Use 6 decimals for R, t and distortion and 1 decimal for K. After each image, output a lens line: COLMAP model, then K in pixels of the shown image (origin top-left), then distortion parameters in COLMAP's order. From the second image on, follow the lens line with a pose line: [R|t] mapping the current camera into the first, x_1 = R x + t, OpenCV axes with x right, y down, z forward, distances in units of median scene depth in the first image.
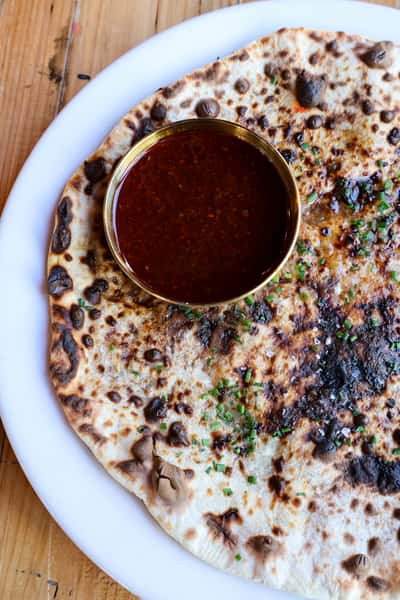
lens RADIAL K [[673.3, 0, 200.0], [0, 673.3, 300.0], [0, 0, 1]] dist [0.000783, -0.003427]
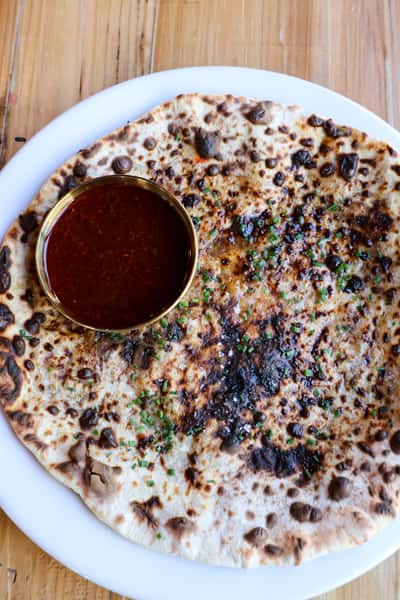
lens RADIAL K [[673.3, 0, 200.0], [0, 673.3, 300.0], [0, 0, 1]] dist [0.000783, -0.003427]
pose [[0.998229, -0.057090, 0.016706, 0.121093], [0.057333, 0.998250, -0.014486, -0.019528], [-0.015850, 0.015419, 0.999755, -0.201888]]
